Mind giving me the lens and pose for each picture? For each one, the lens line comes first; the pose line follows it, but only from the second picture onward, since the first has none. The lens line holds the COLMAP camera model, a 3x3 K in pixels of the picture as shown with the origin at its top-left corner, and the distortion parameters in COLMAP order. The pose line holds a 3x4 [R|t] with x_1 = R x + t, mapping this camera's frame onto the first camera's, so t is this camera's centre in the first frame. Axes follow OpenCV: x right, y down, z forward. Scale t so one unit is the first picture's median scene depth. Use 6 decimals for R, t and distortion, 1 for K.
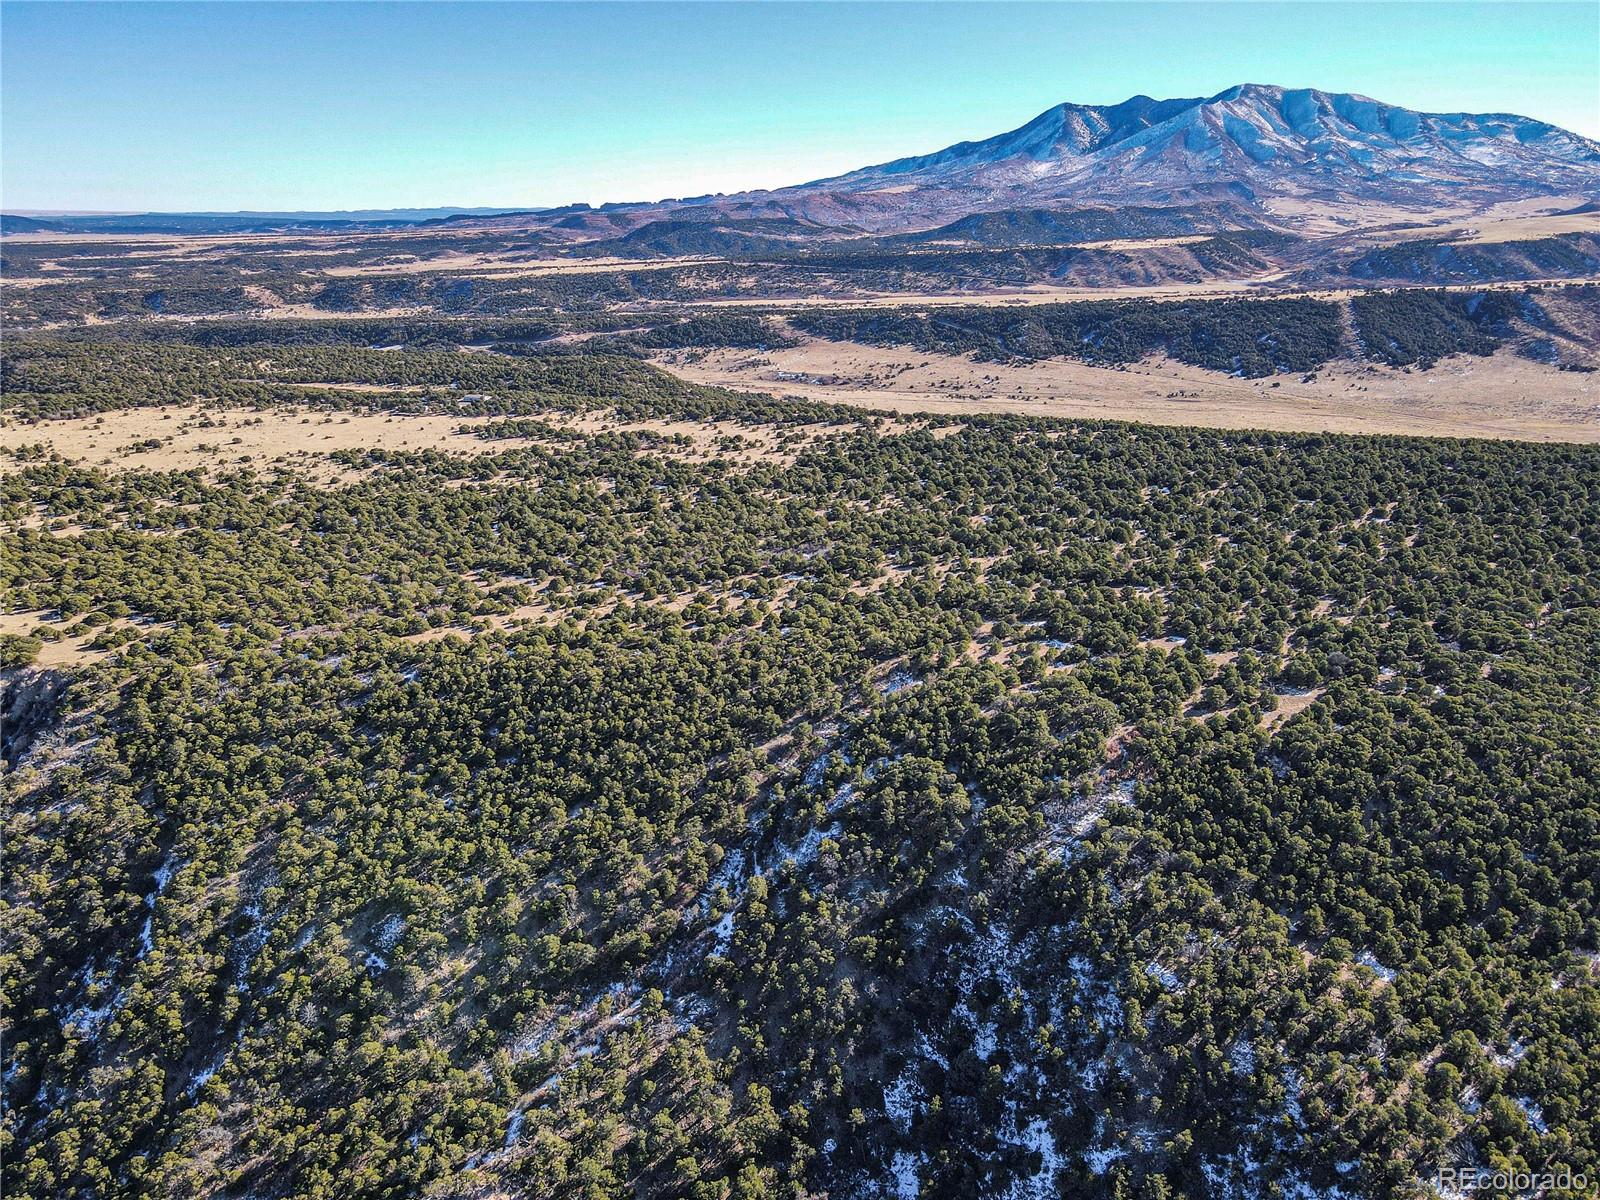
lens RADIAL K [[1184.3, 0, 797.2], [0, 1184.3, 599.5], [0, 0, 1]] dist [0.003472, 0.016106]
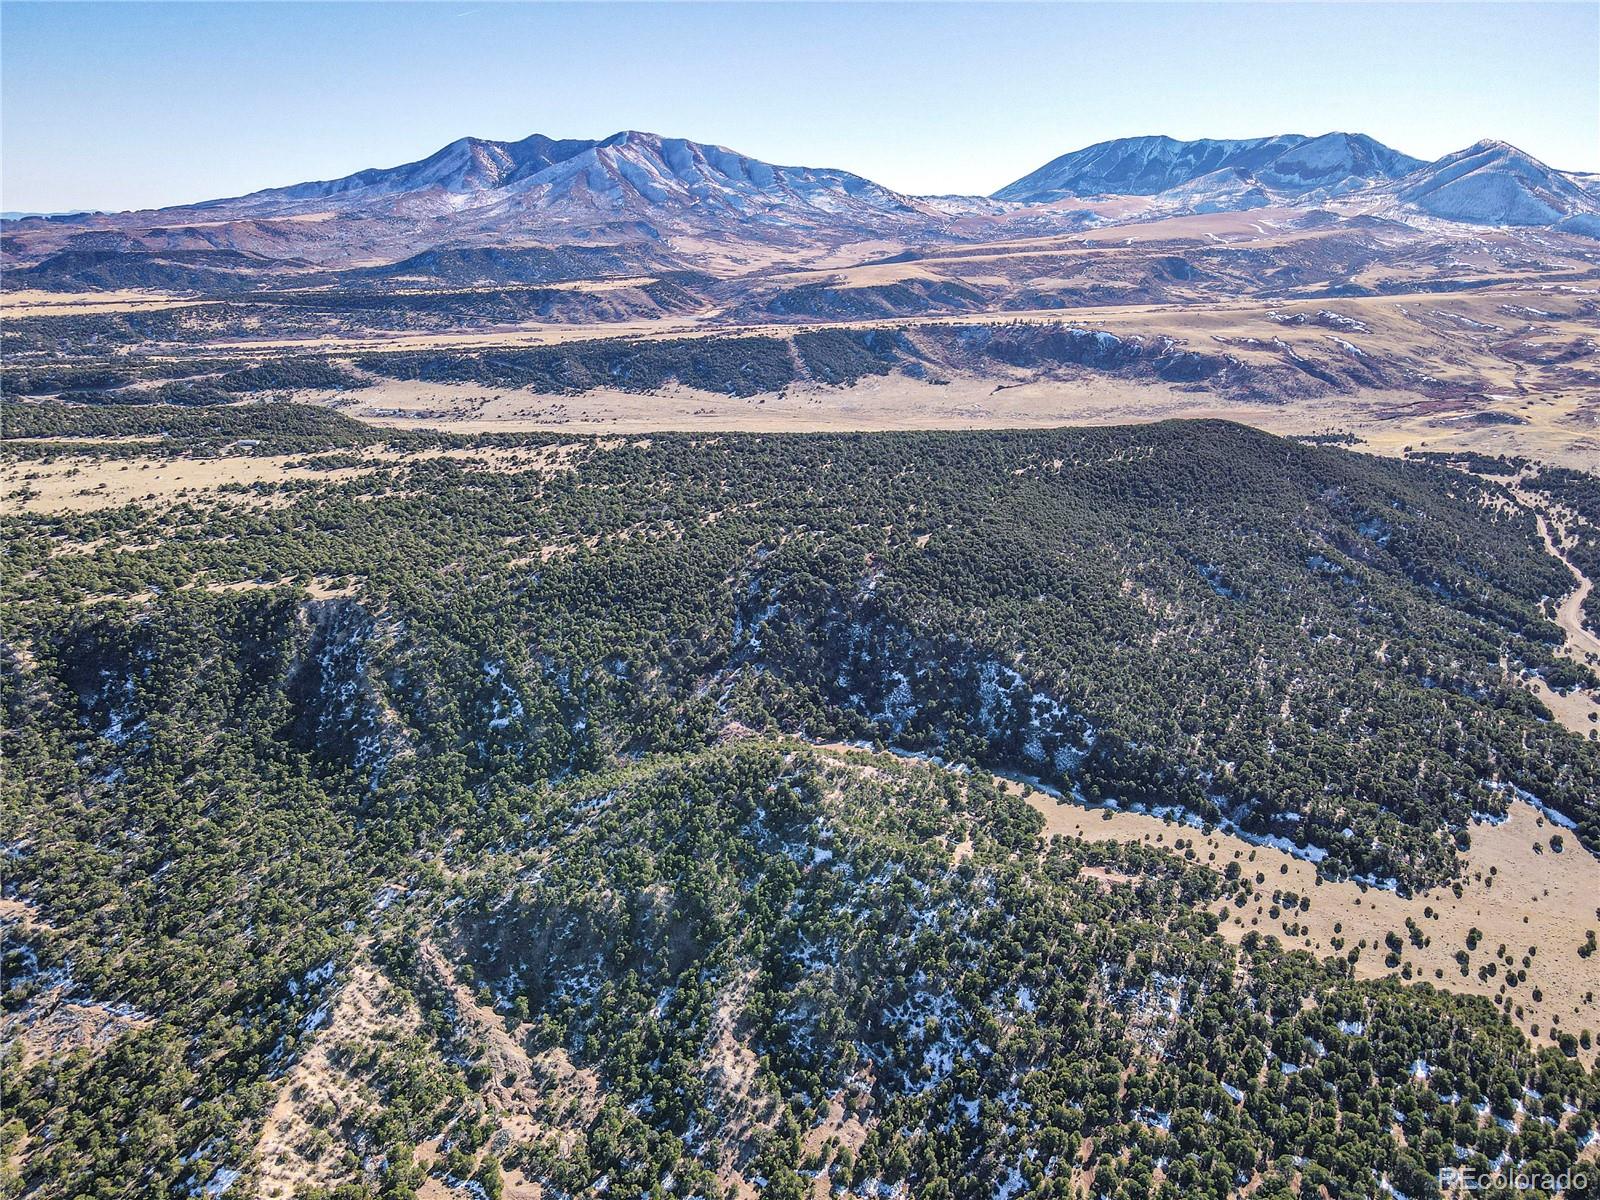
lens RADIAL K [[1184.3, 0, 793.1], [0, 1184.3, 601.7], [0, 0, 1]] dist [0.003472, 0.016106]
pose [[0.884778, -0.120008, 0.450295, -0.338243], [0.125781, 0.991909, 0.017209, 0.050357], [-0.448716, 0.041412, 0.892714, -0.383595]]
